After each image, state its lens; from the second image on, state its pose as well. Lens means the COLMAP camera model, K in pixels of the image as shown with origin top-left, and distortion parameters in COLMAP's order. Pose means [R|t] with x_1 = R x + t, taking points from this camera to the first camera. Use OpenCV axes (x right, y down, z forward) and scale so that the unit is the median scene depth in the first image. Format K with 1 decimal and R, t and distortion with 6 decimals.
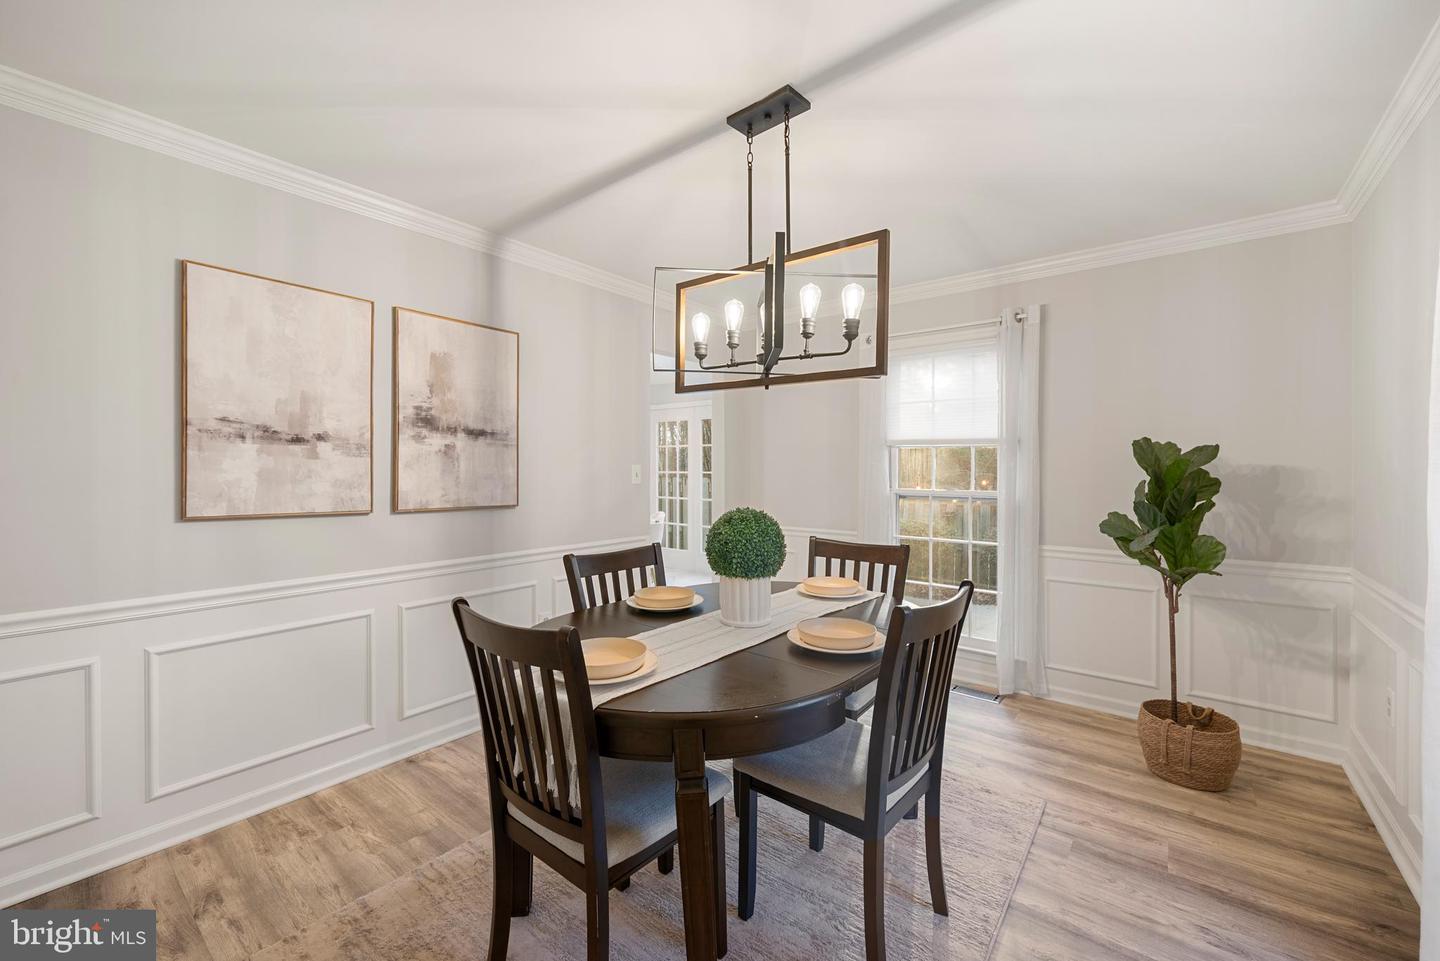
lens RADIAL K [[583.4, 0, 710.9], [0, 583.4, 477.3], [0, 0, 1]] dist [-0.002114, -0.000109]
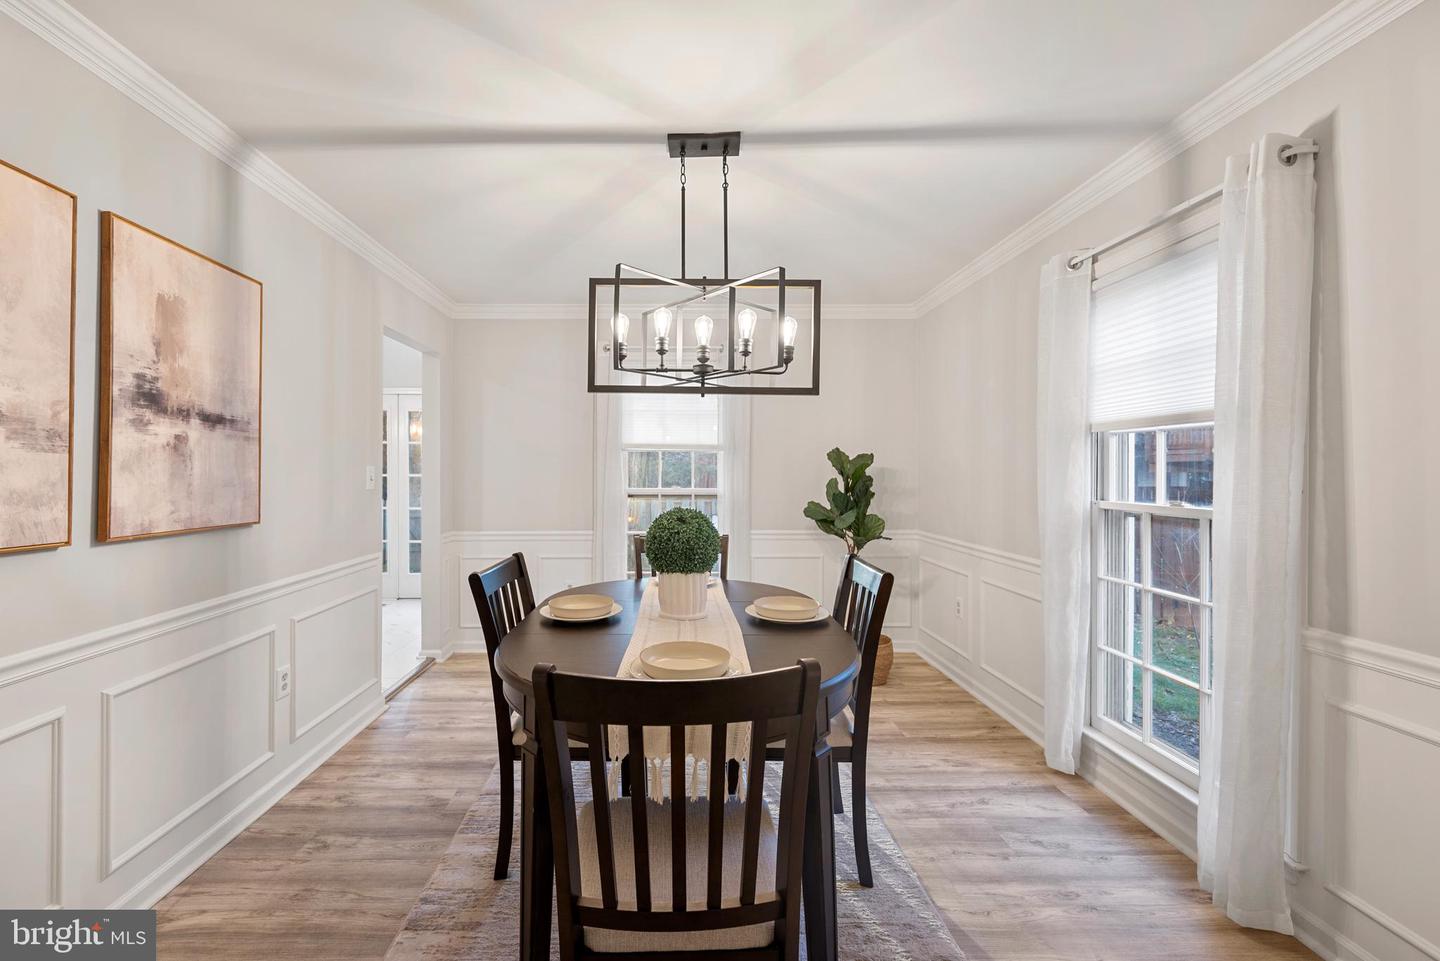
lens RADIAL K [[583.4, 0, 706.6], [0, 583.4, 473.1], [0, 0, 1]] dist [-0.002114, -0.000109]
pose [[0.773706, -0.005700, 0.633519, -0.422970], [0.012016, 0.999912, -0.005678, -0.002128], [-0.633431, 0.012005, 0.773706, 0.112446]]
